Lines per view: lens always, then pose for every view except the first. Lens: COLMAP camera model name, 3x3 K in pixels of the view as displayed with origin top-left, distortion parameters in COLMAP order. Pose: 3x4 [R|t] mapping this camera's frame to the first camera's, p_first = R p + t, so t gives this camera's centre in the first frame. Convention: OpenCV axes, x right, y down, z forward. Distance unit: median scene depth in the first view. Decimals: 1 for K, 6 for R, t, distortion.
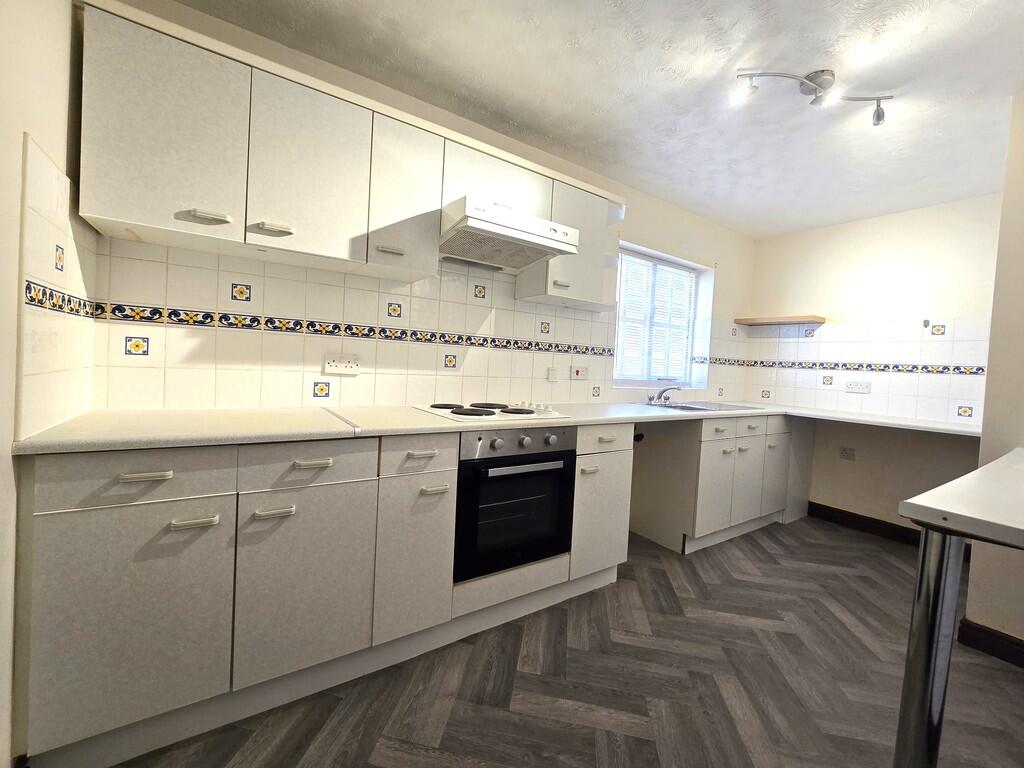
lens RADIAL K [[418.3, 0, 512.3], [0, 418.3, 380.0], [0, 0, 1]] dist [0.000937, 0.000666]
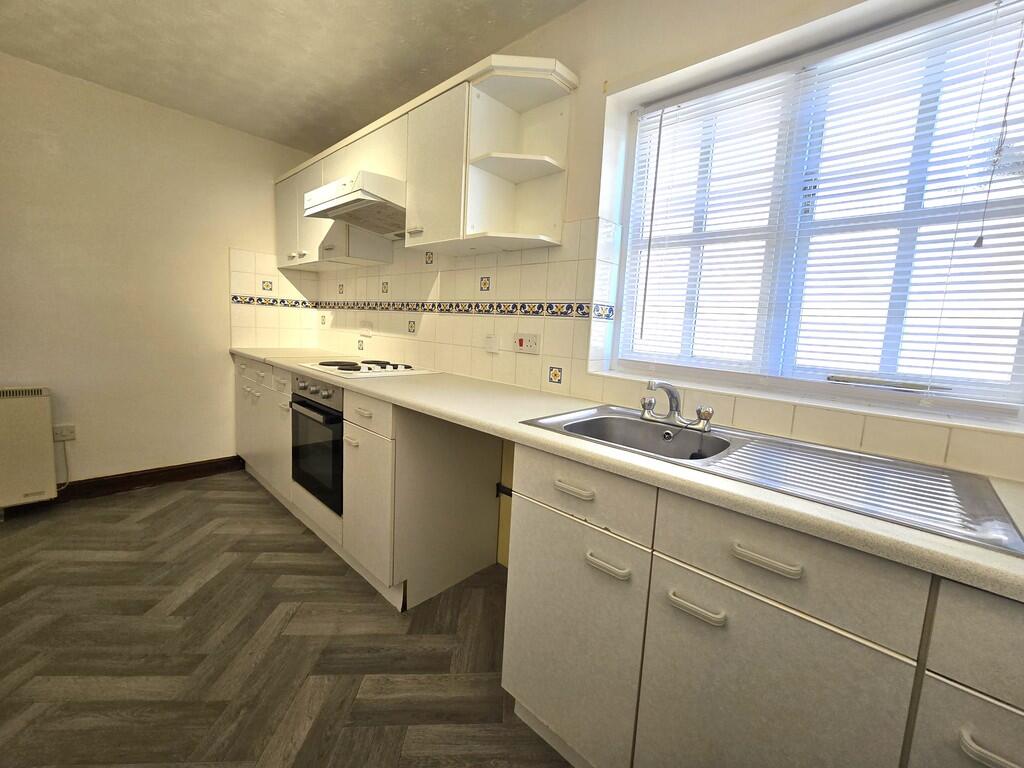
lens RADIAL K [[418.3, 0, 510.5], [0, 418.3, 376.8], [0, 0, 1]] dist [0.000937, 0.000666]
pose [[0.220073, 0.079744, -0.972218, 0.956207], [-0.084730, 0.994449, 0.062388, -0.003194], [0.971797, 0.068646, 0.225608, 0.958432]]
